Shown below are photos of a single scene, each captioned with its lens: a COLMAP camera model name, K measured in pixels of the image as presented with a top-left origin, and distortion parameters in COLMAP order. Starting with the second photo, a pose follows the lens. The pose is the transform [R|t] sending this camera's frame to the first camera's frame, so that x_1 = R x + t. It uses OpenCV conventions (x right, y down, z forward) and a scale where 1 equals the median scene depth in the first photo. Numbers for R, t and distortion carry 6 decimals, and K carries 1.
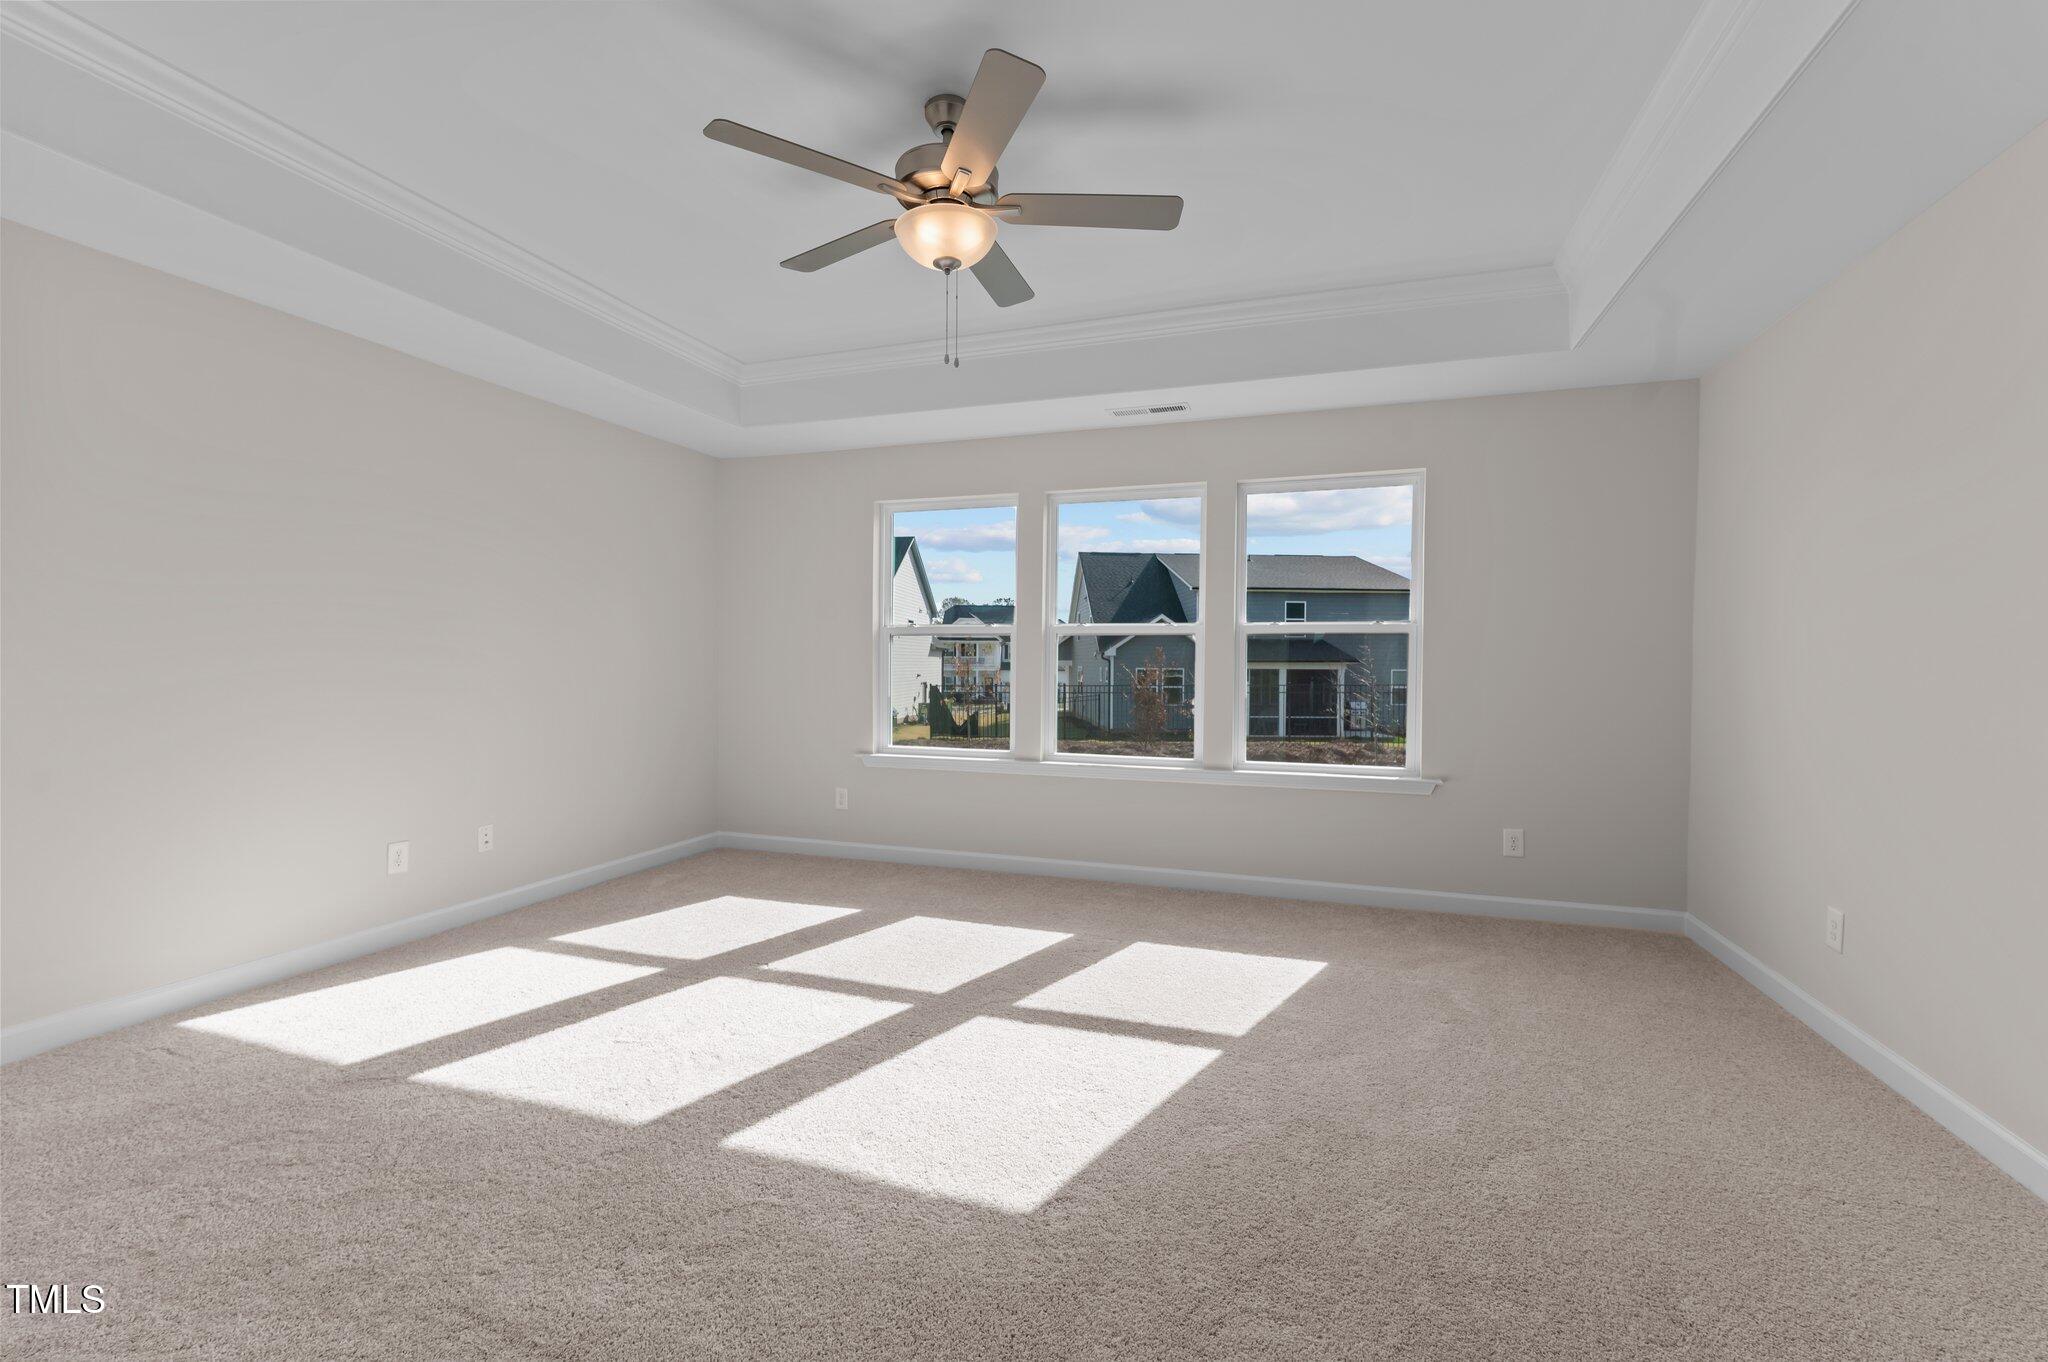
lens RADIAL K [[858.6, 0, 1026.2], [0, 858.6, 644.8], [0, 0, 1]] dist [0.000998, 0.000034]
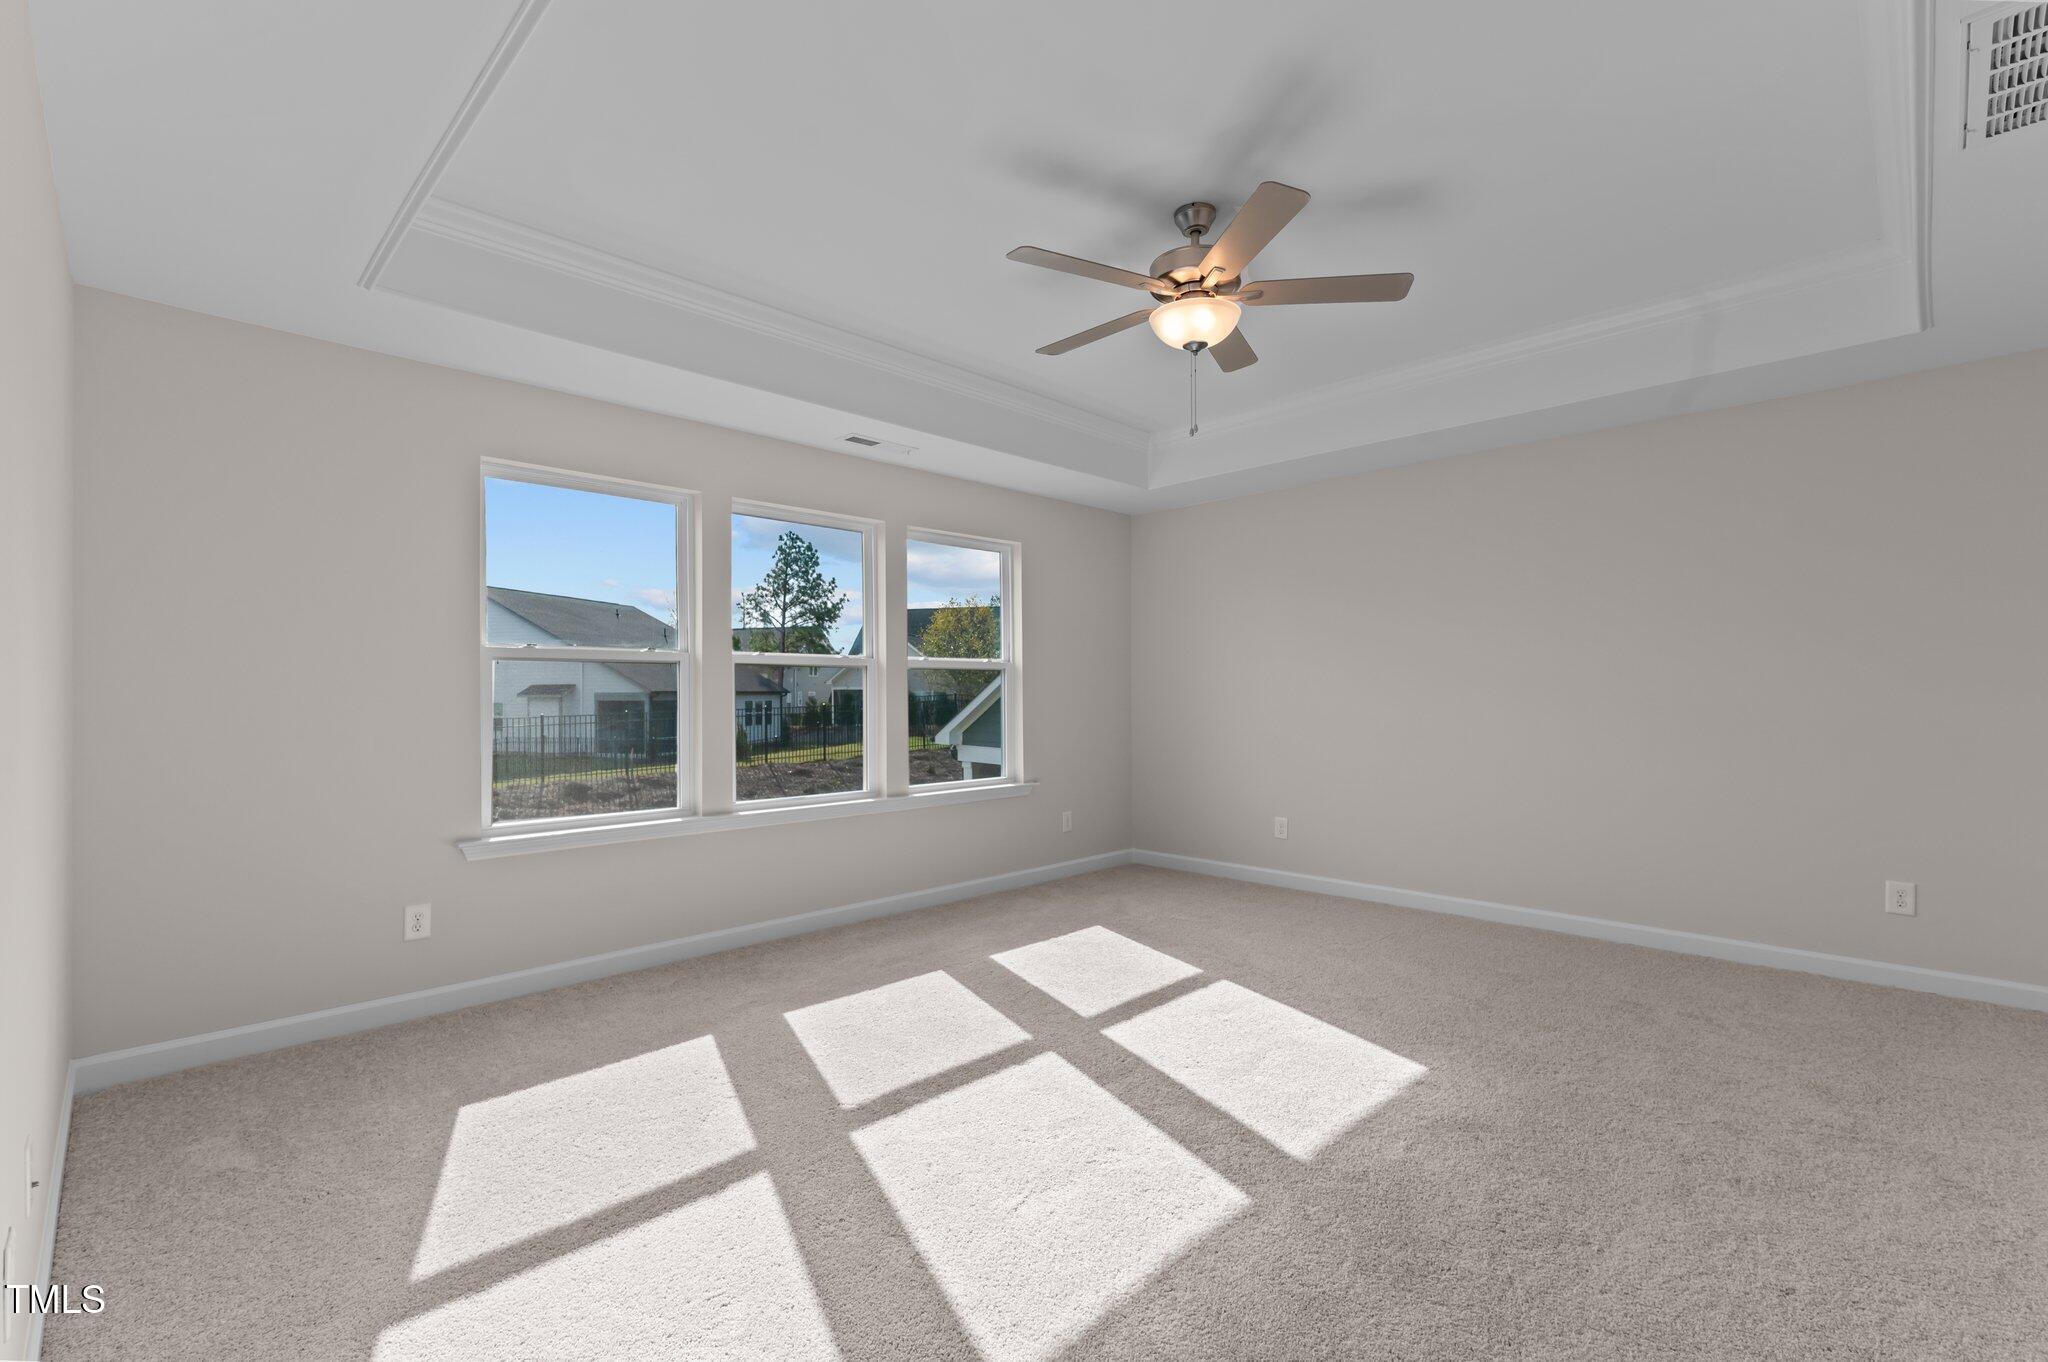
lens RADIAL K [[896.2, 0, 1019.3], [0, 896.2, 676.2], [0, 0, 1]] dist [0.005319, -0.000837]
pose [[0.447443, 0.002352, 0.894310, -0.785587], [-0.018235, 0.999813, 0.006493, -0.014003], [-0.894127, -0.019213, 0.447402, 0.420763]]
